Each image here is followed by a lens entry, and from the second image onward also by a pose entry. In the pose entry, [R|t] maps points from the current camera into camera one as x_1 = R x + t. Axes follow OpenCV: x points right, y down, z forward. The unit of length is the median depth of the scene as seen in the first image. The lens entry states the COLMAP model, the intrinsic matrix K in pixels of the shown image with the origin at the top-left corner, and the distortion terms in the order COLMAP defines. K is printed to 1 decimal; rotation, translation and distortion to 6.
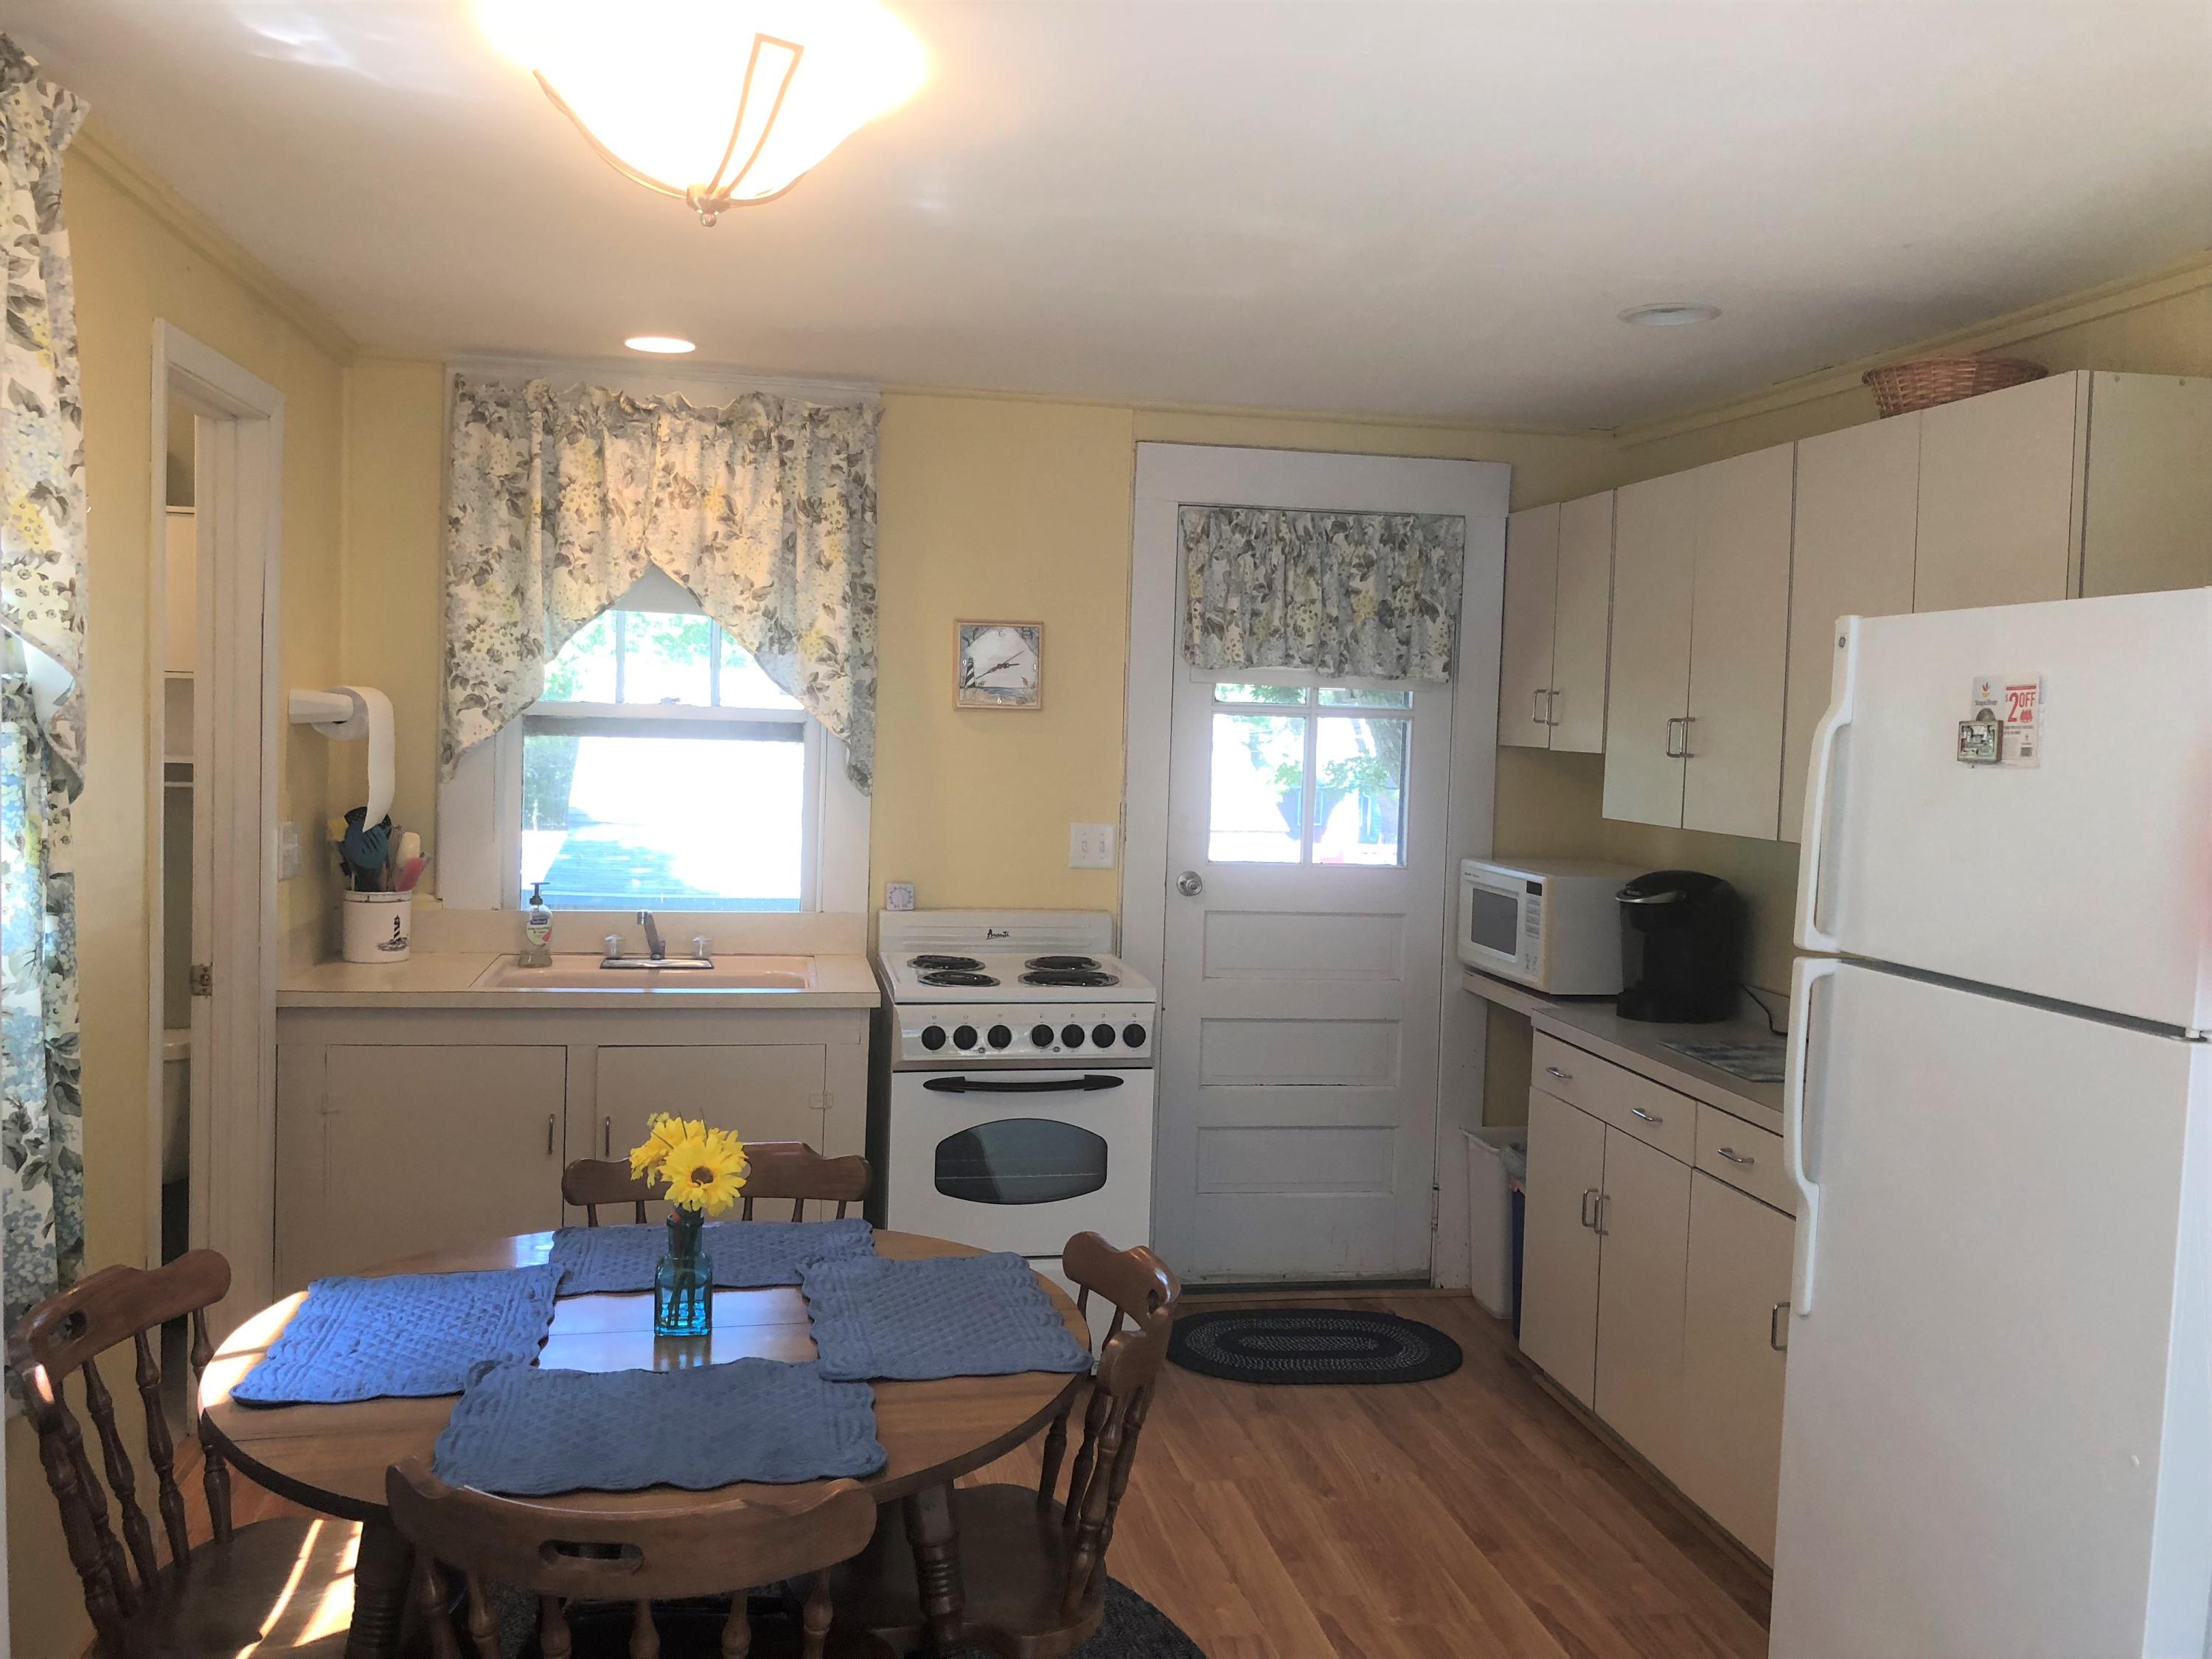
lens RADIAL K [[1853.4, 0, 1100.7], [0, 1853.4, 826.7], [0, 0, 1]] dist [0.069921, -0.012611]
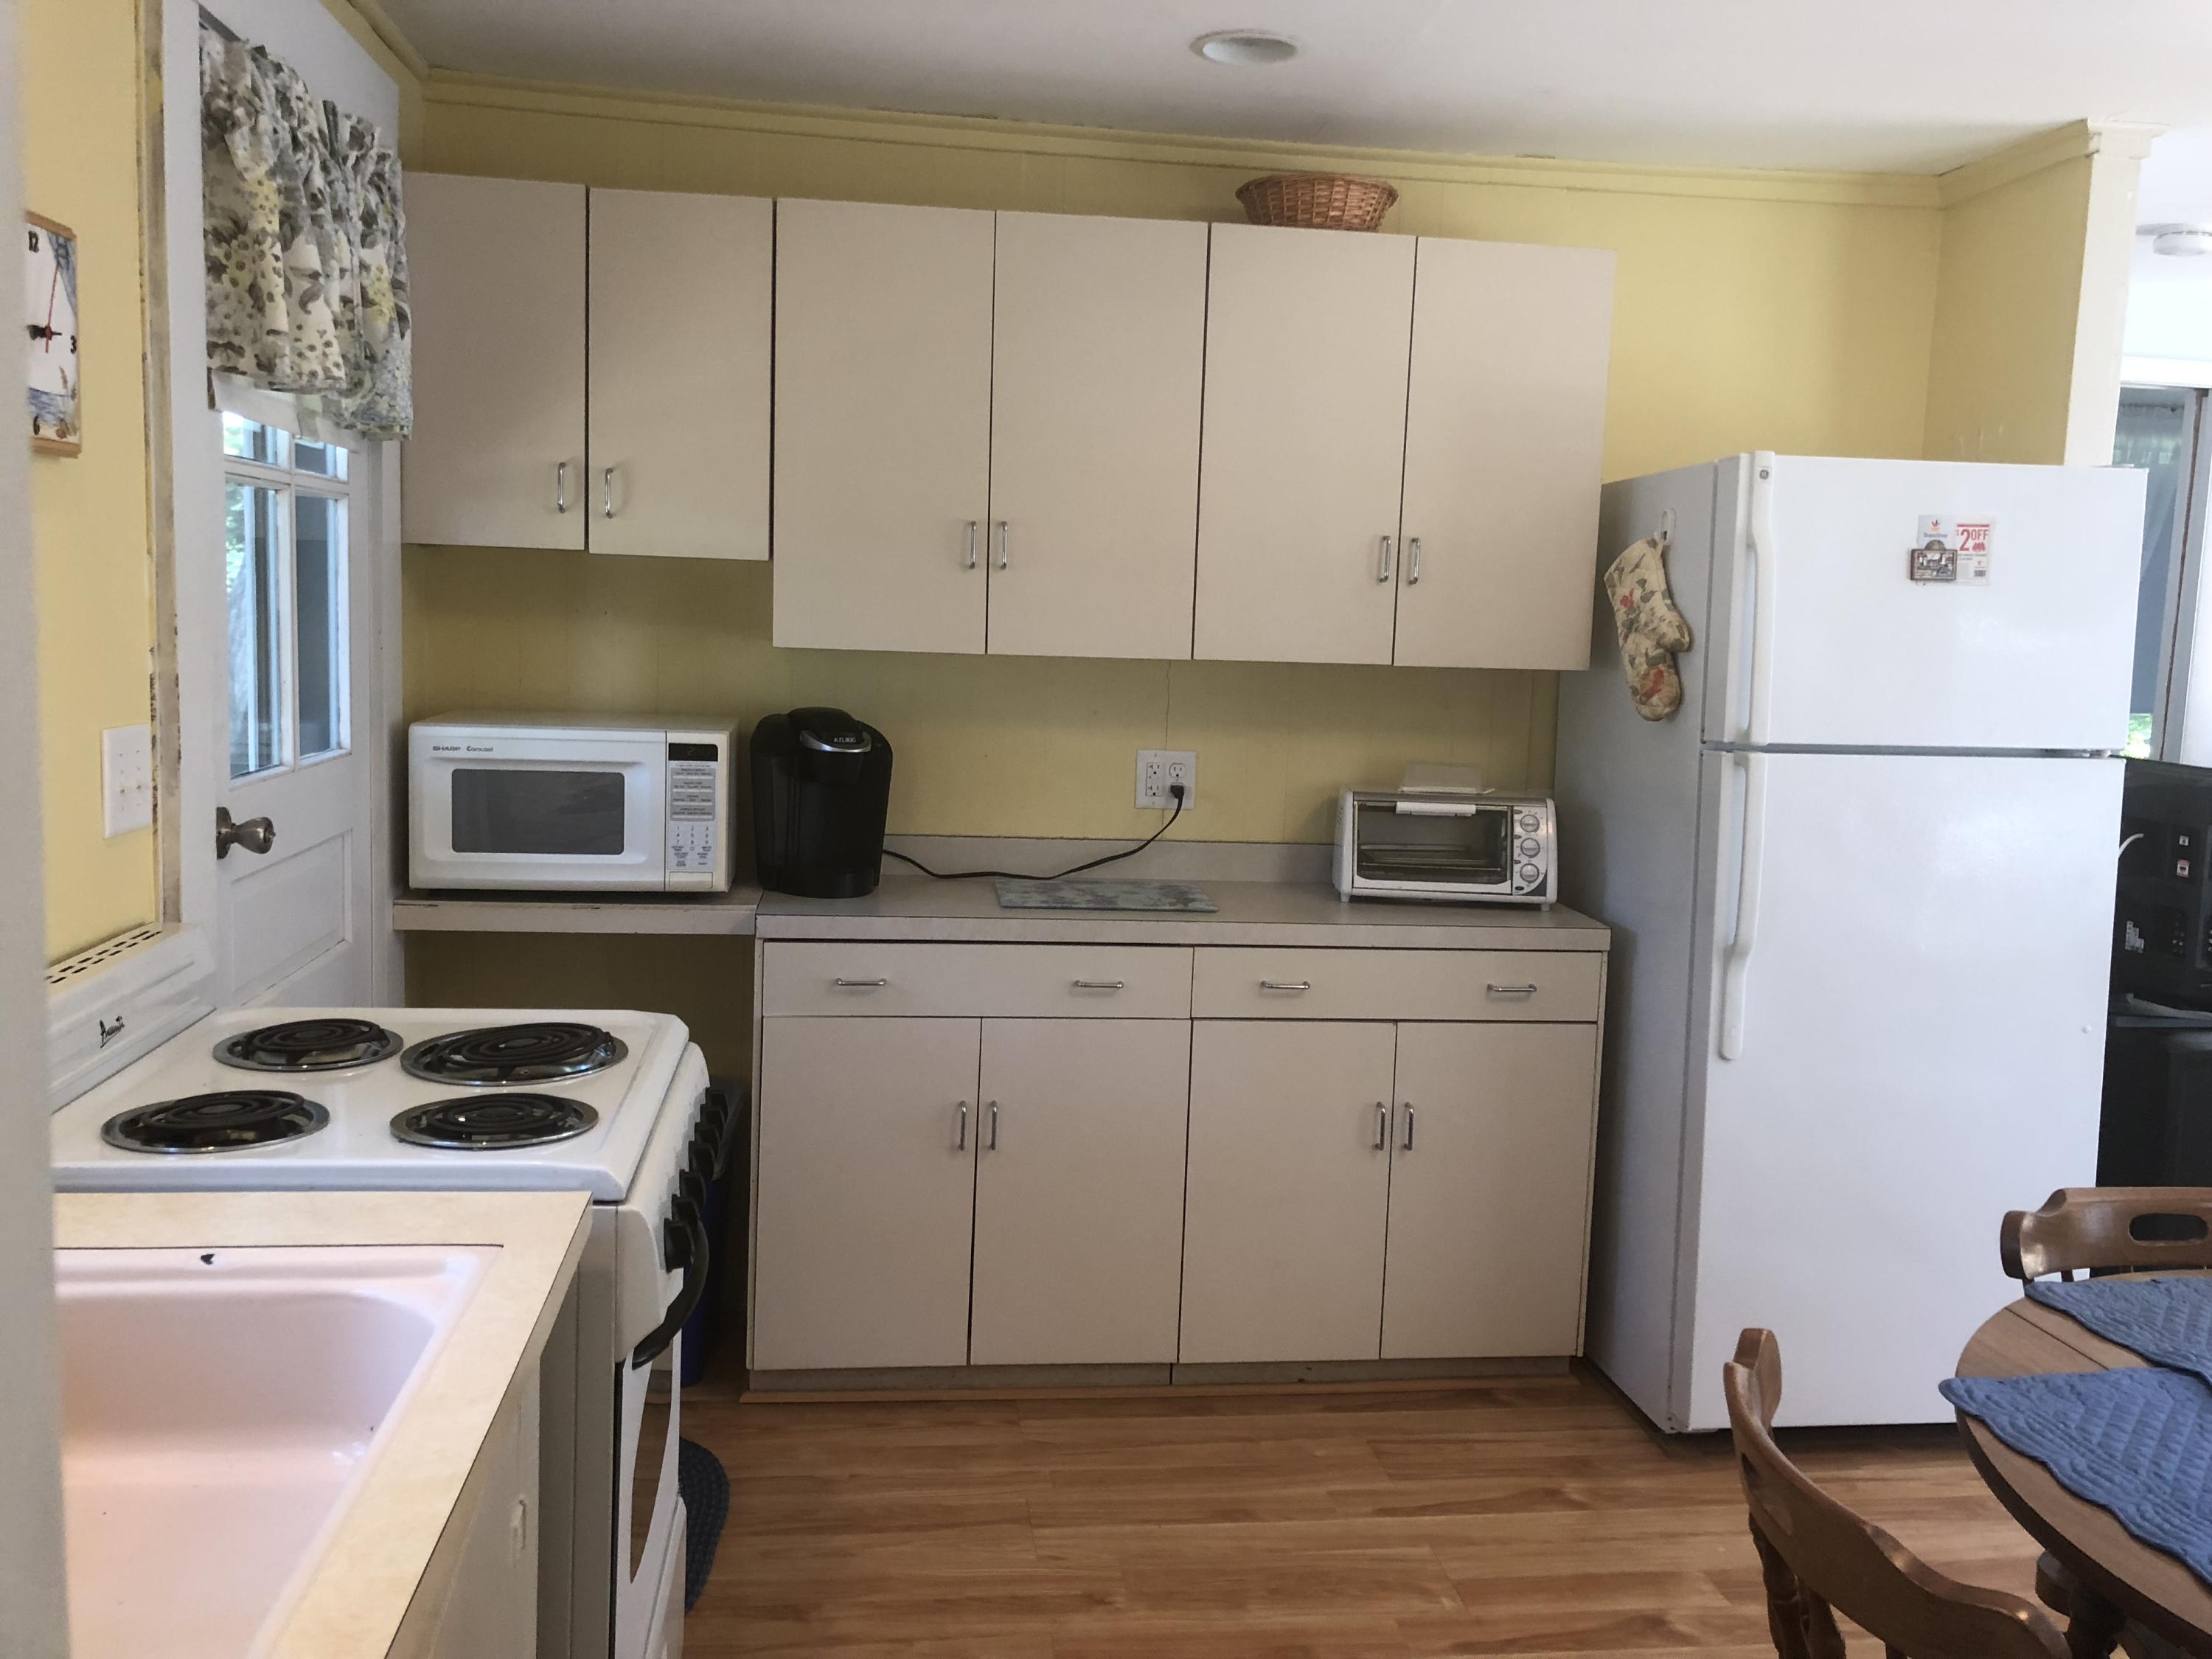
lens RADIAL K [[1850.3, 0, 1115.7], [0, 1850.3, 824.3], [0, 0, 1]] dist [0.054731, -0.002678]
pose [[0.043782, -0.148841, 0.987891, -0.416959], [0.026363, 0.988667, 0.147790, -0.035887], [-0.998693, 0.019573, 0.047209, 0.727146]]
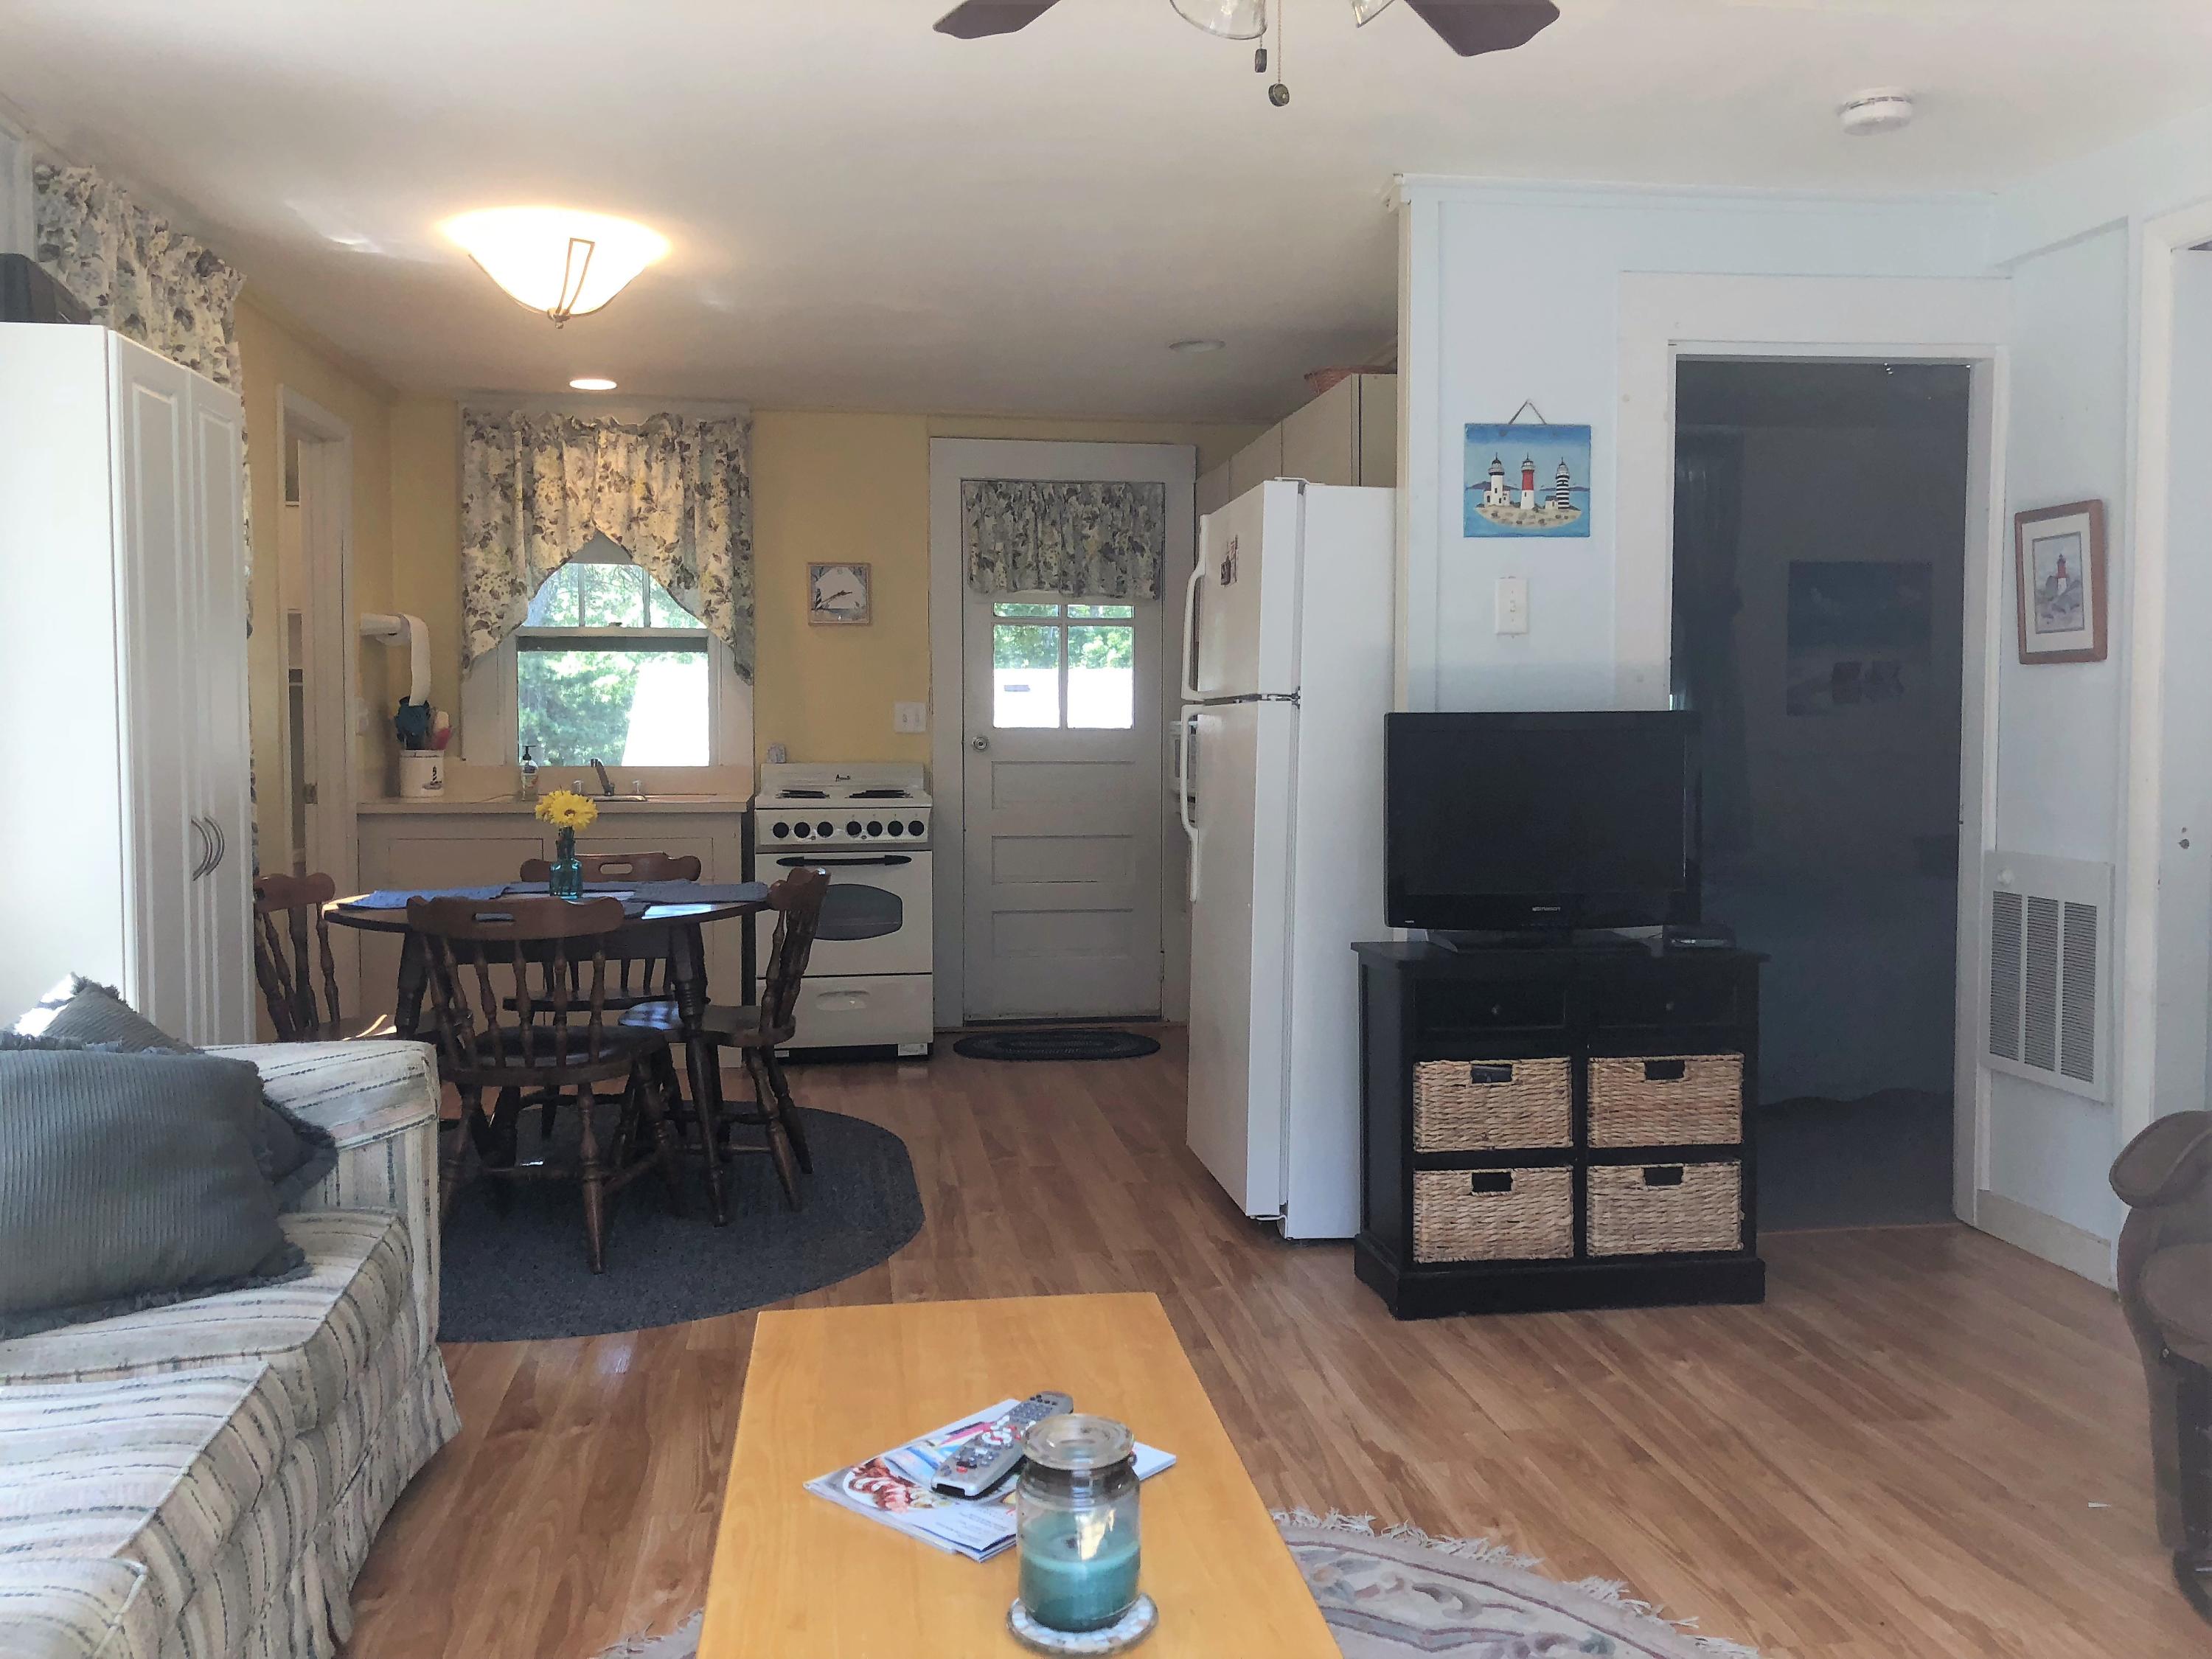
lens RADIAL K [[1850.3, 0, 1115.7], [0, 1850.3, 824.3], [0, 0, 1]] dist [0.054731, -0.002678]
pose [[0.999111, -0.028776, -0.030792, 0.214866], [0.028562, 0.999565, -0.007374, 0.118296], [0.030991, 0.006488, 0.999499, -0.479554]]
